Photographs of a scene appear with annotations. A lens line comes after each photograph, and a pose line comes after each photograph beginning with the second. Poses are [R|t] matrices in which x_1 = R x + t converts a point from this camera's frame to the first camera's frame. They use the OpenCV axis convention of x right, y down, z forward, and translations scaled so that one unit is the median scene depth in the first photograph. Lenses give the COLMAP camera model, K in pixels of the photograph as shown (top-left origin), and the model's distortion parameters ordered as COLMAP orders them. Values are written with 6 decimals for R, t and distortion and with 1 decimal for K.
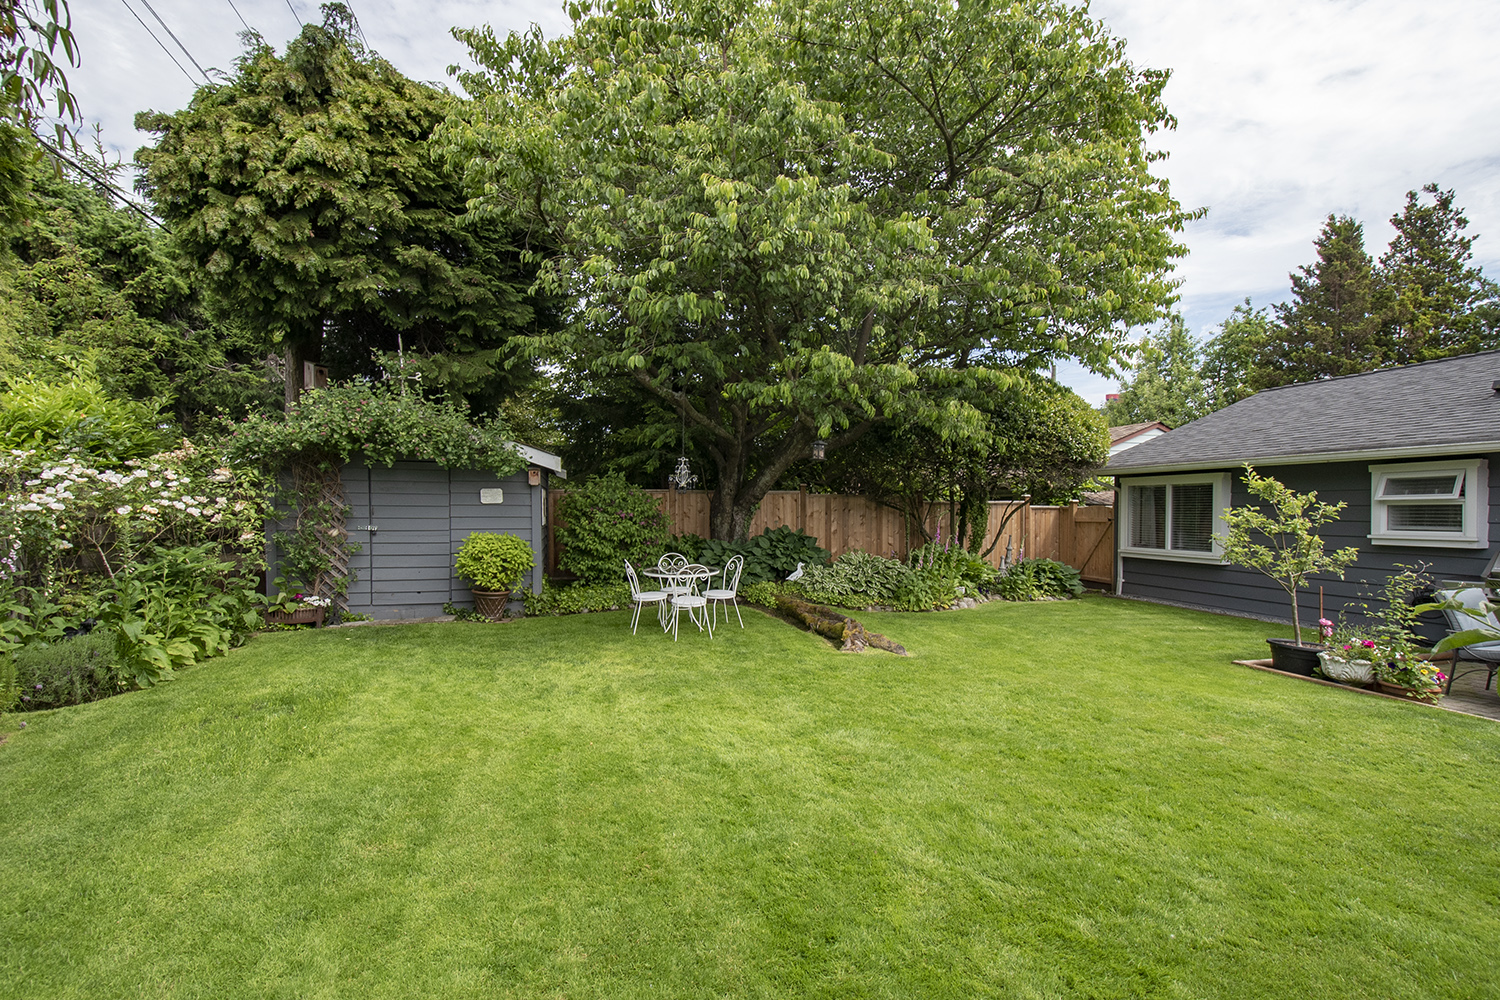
lens RADIAL K [[657.8, 0, 757.6], [0, 657.8, 519.7], [0, 0, 1]] dist [0.018245, -0.008315]
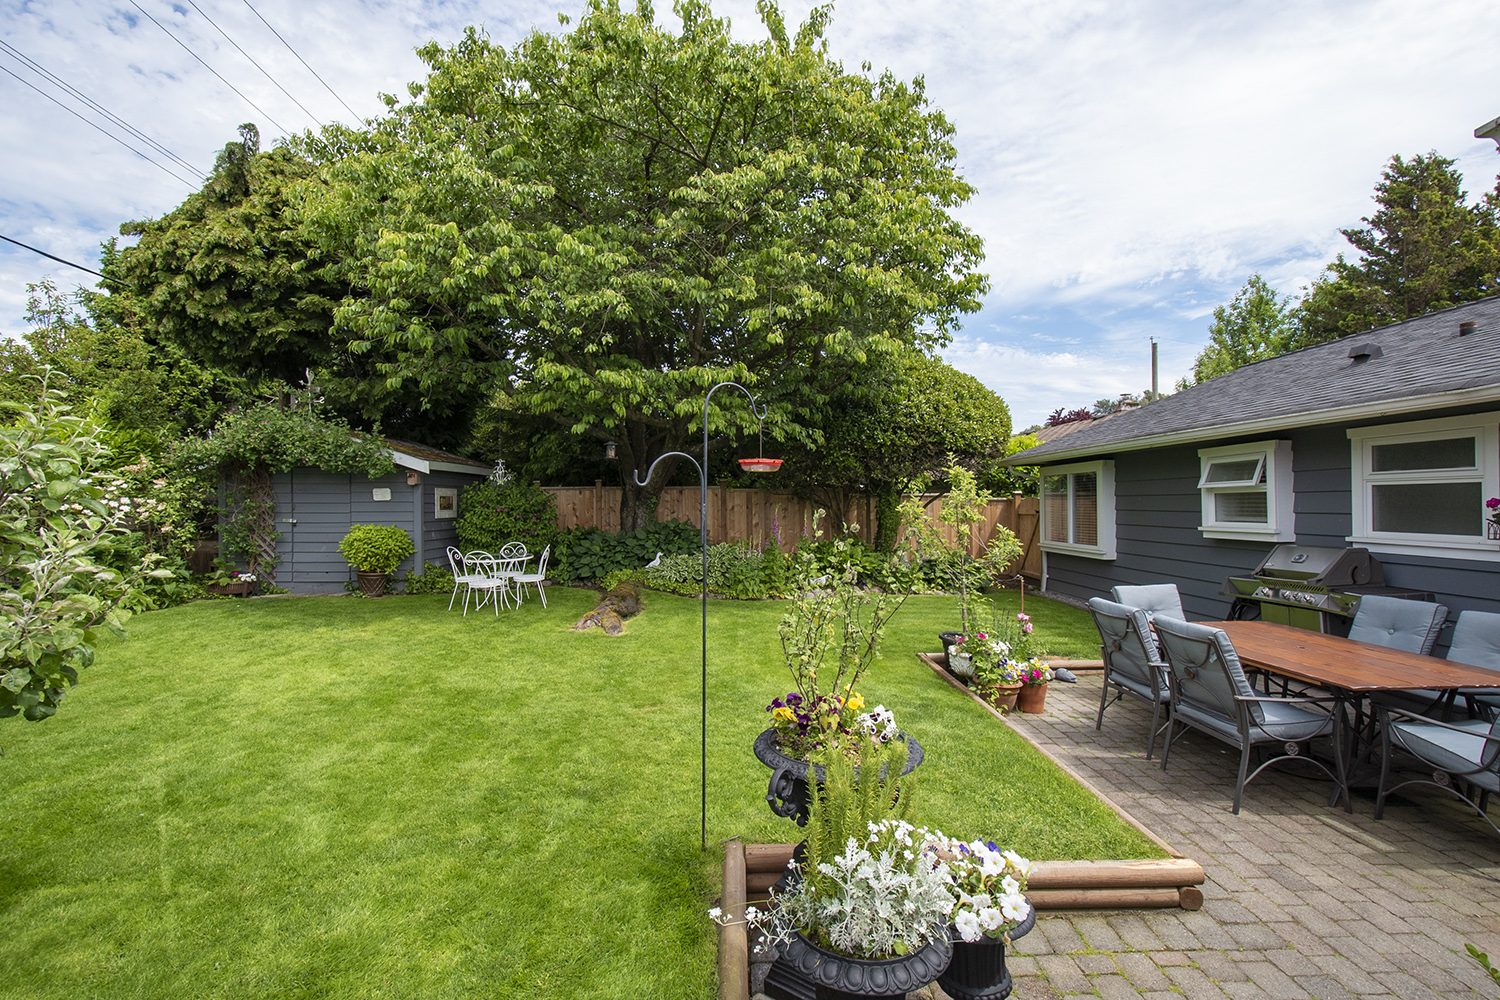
lens RADIAL K [[649.7, 0, 757.2], [0, 649.7, 497.5], [0, 0, 1]] dist [0.019412, -0.008300]
pose [[0.970576, -0.009914, -0.240591, 0.581774], [0.003473, 0.999624, -0.027181, 0.005130], [0.240770, 0.025546, 0.970246, -0.004629]]
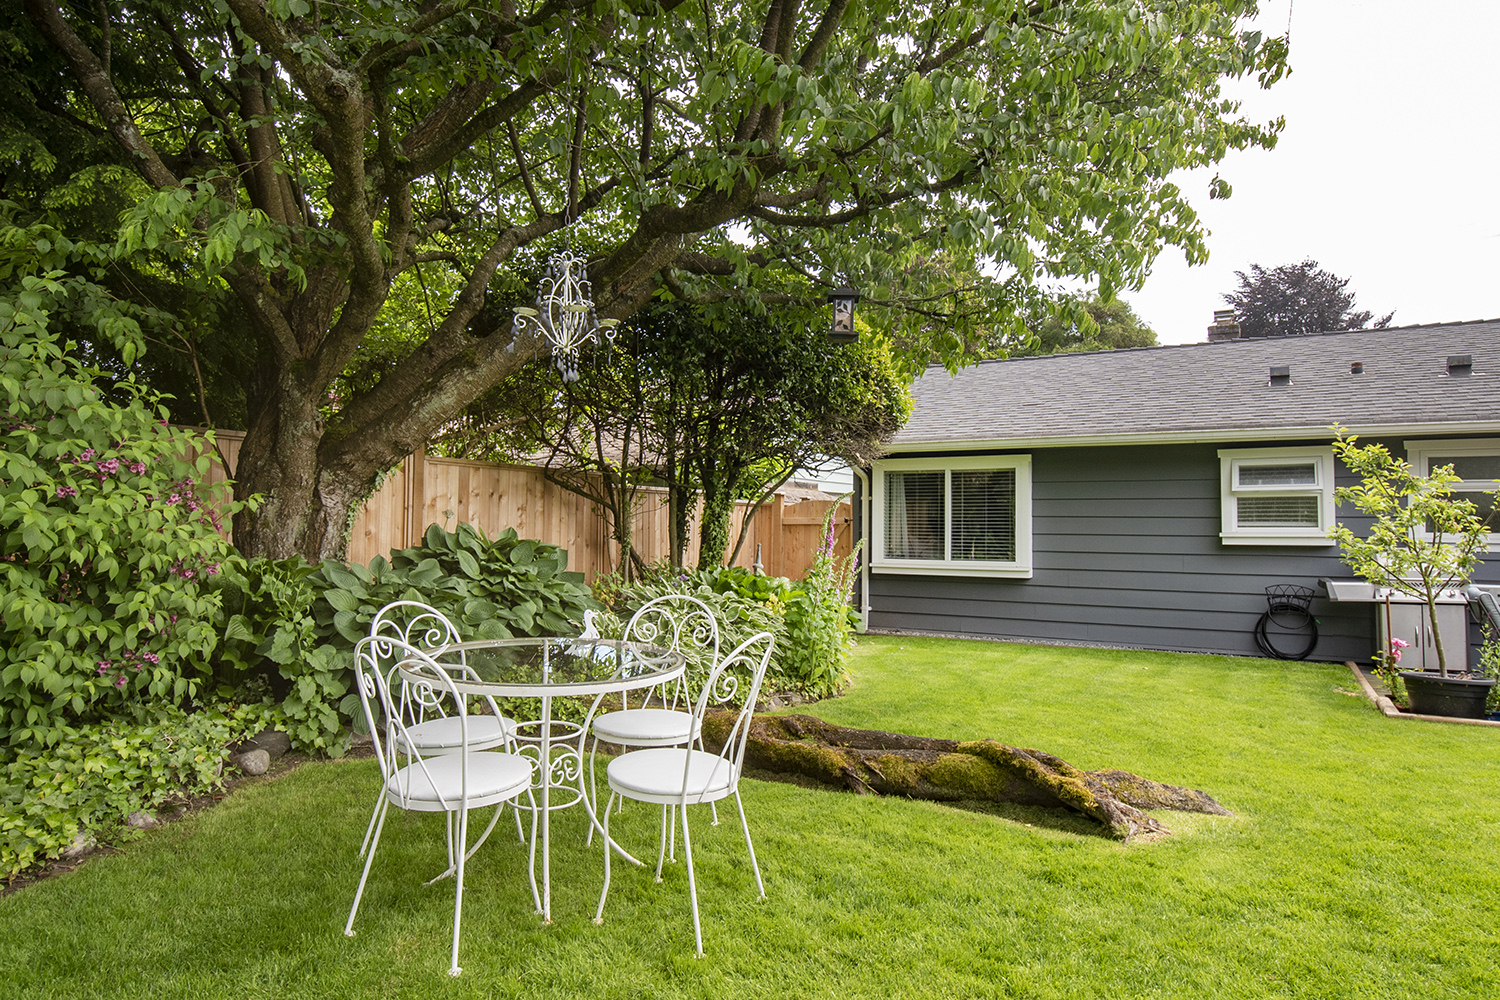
lens RADIAL K [[903.5, 0, 757.2], [0, 903.5, 502.1], [0, 0, 1]] dist [0.006370, -0.002159]
pose [[0.700210, 0.023218, 0.713560, -0.313128], [0.005272, 0.999276, -0.037688, 0.024858], [-0.713918, 0.030152, 0.699580, 0.651352]]
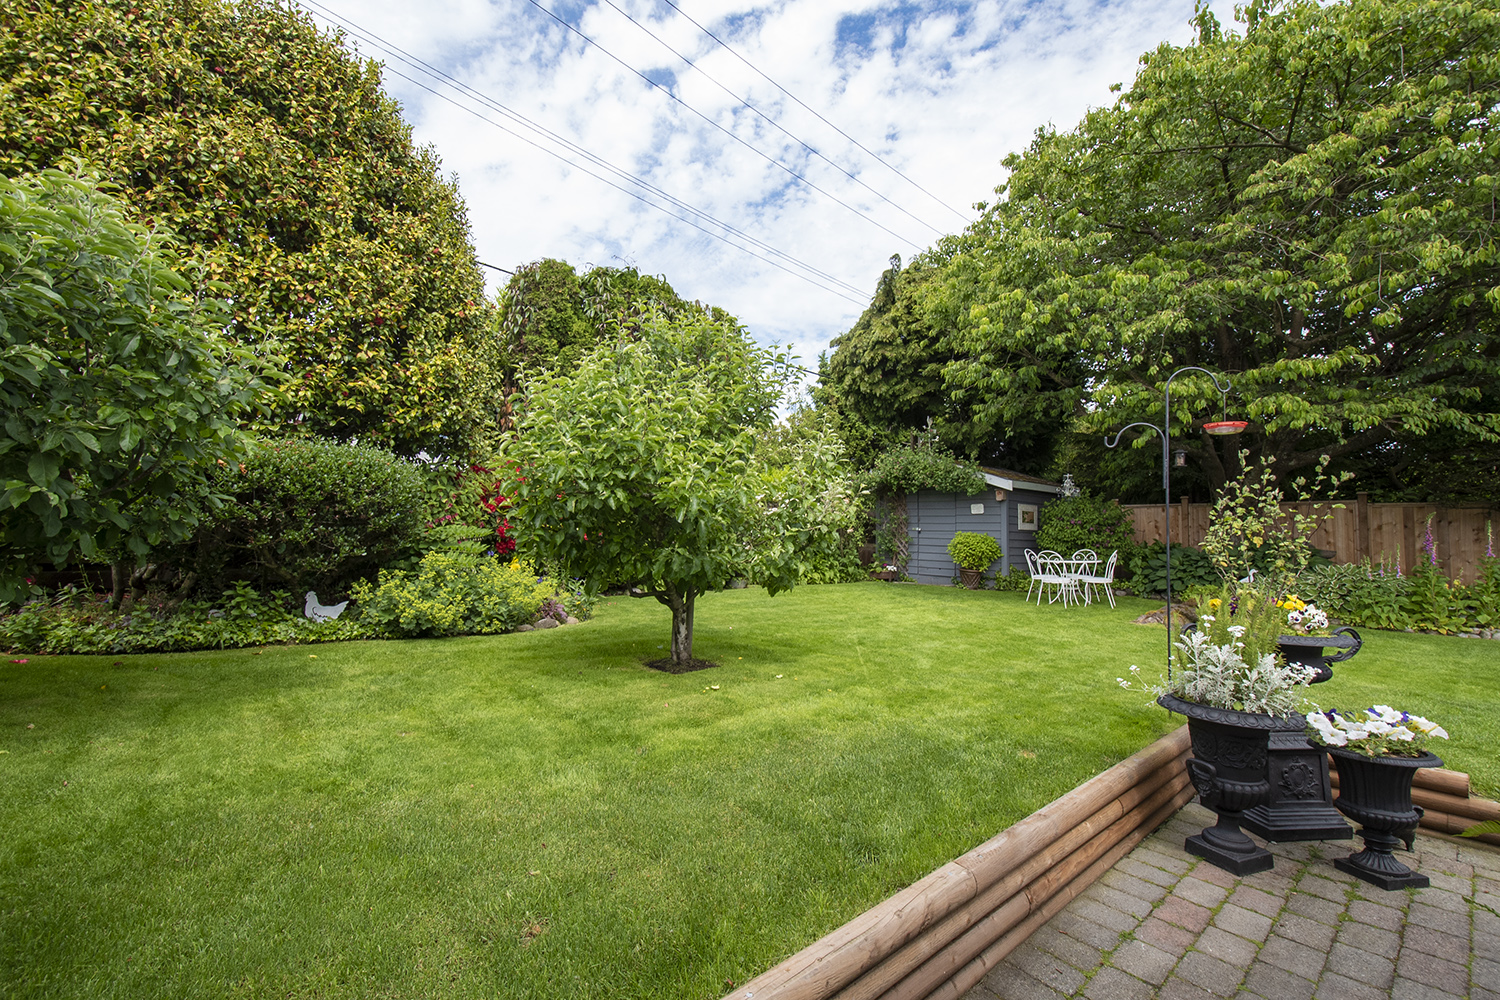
lens RADIAL K [[649.7, 0, 757.2], [0, 649.7, 497.5], [0, 0, 1]] dist [0.019412, -0.008300]
pose [[0.448448, -0.047278, -0.892558, 0.747212], [-0.035475, 0.996872, -0.070627, 0.064780], [0.893105, 0.063336, 0.445368, -0.138609]]
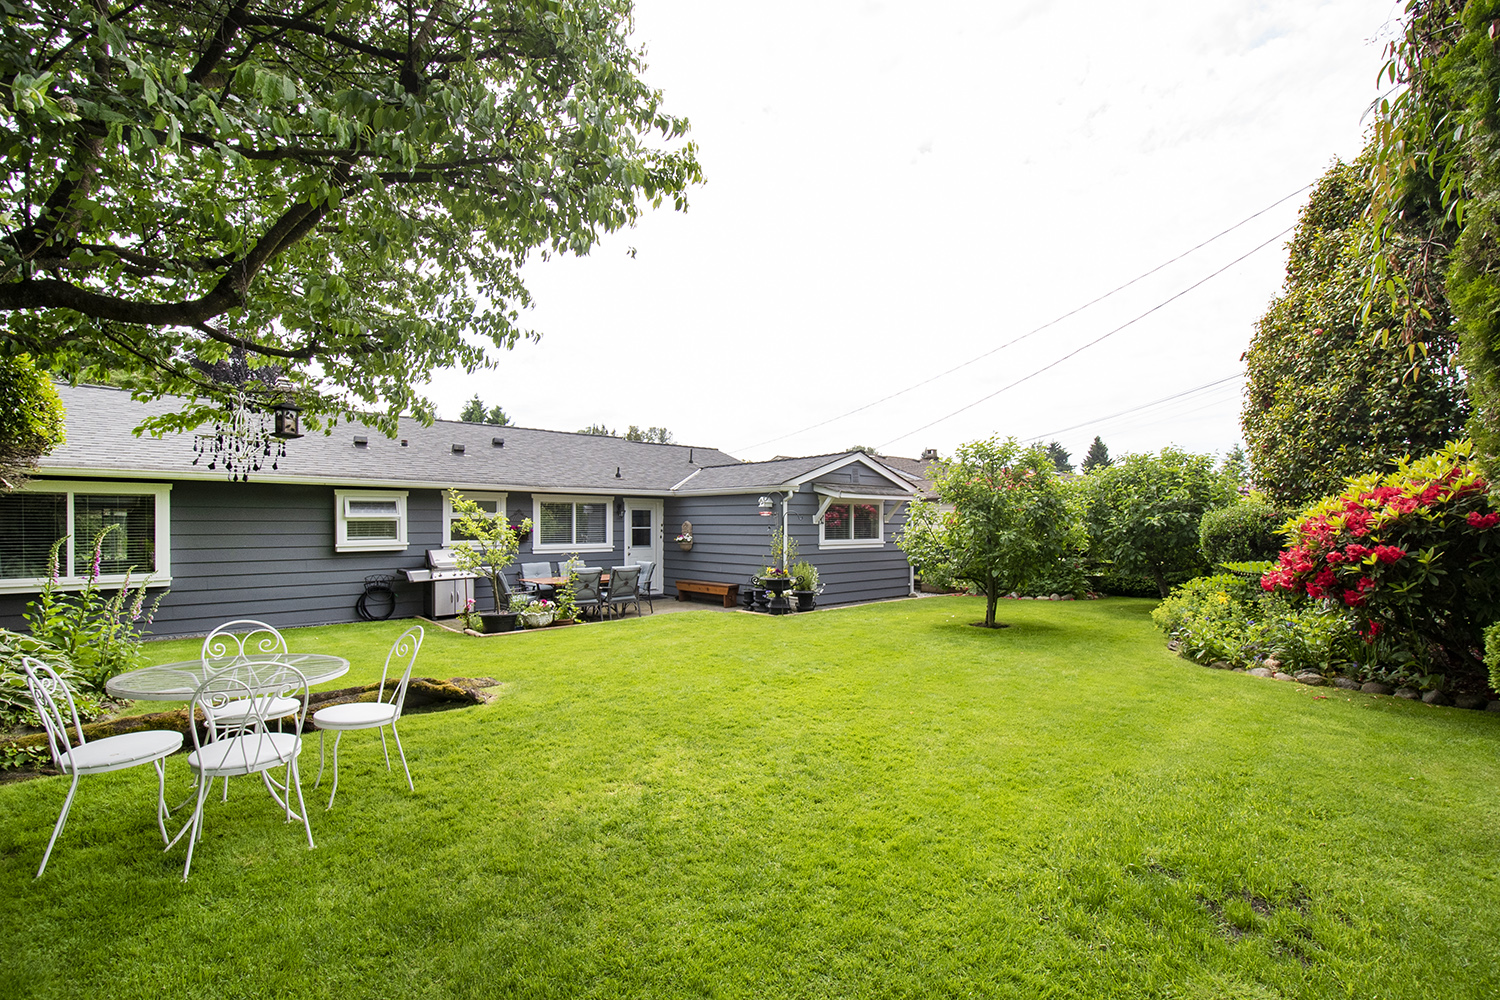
lens RADIAL K [[657.8, 0, 757.6], [0, 657.8, 519.7], [0, 0, 1]] dist [0.018245, -0.008315]
pose [[-0.428094, 0.008604, 0.903693, -0.594174], [0.017639, 0.999844, -0.001163, -0.009006], [-0.903562, 0.015442, -0.428179, 0.855588]]
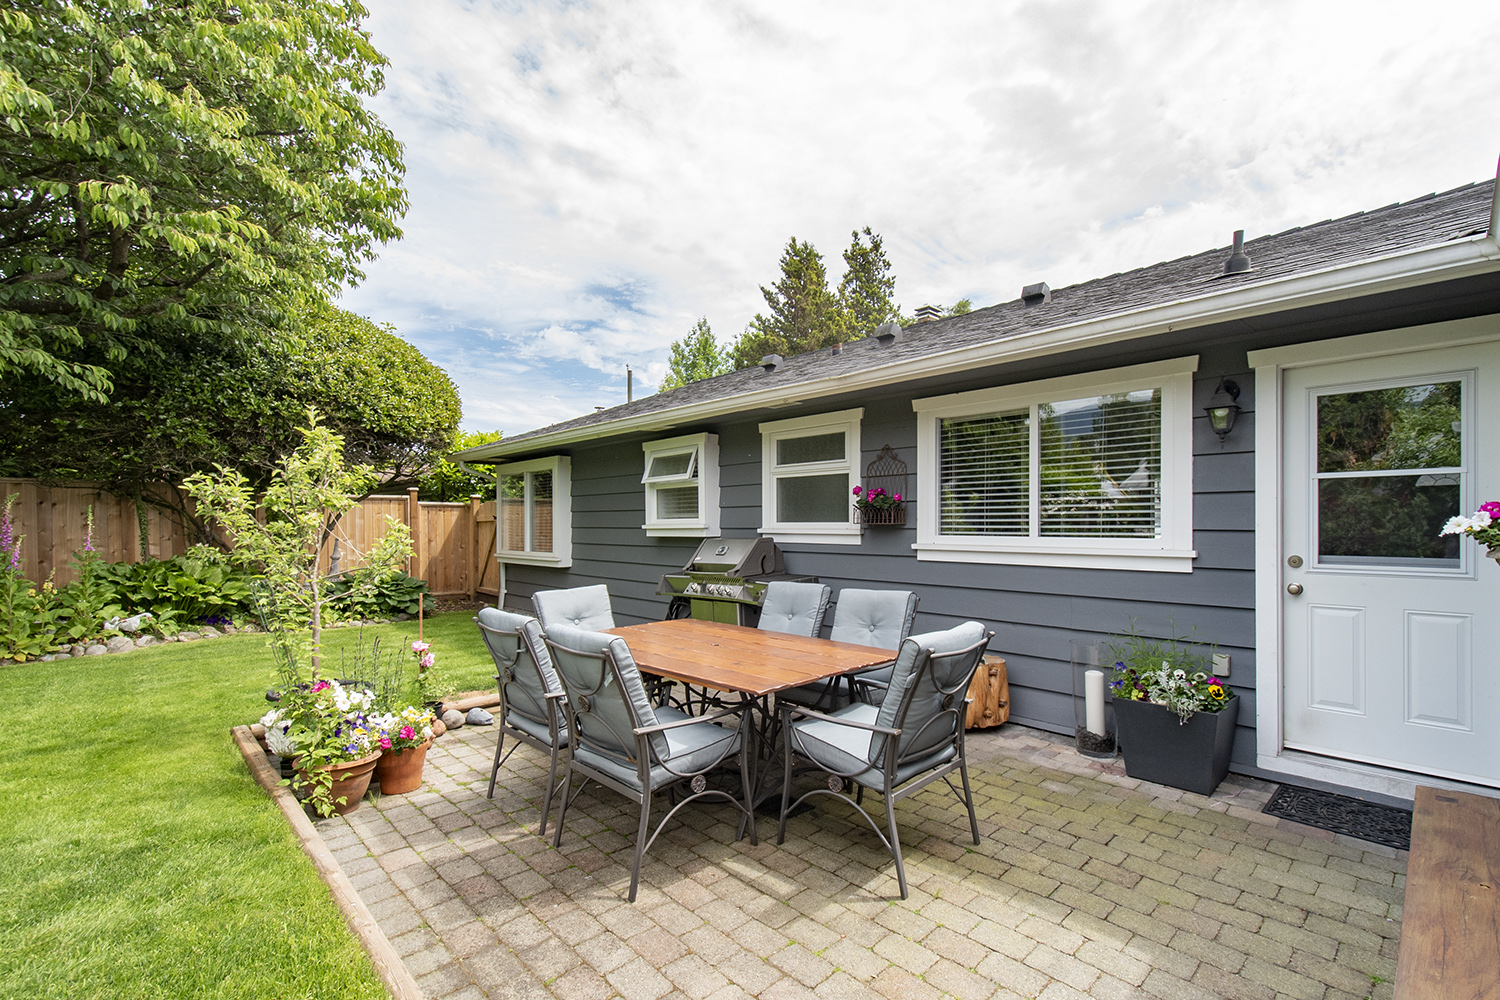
lens RADIAL K [[664.2, 0, 761.8], [0, 664.2, 519.5], [0, 0, 1]] dist [0.008141, 0.000048]
pose [[0.882272, -0.003679, 0.470726, 0.689654], [0.014340, 0.999715, -0.019064, 0.035388], [-0.470522, 0.023570, 0.882074, 0.192954]]
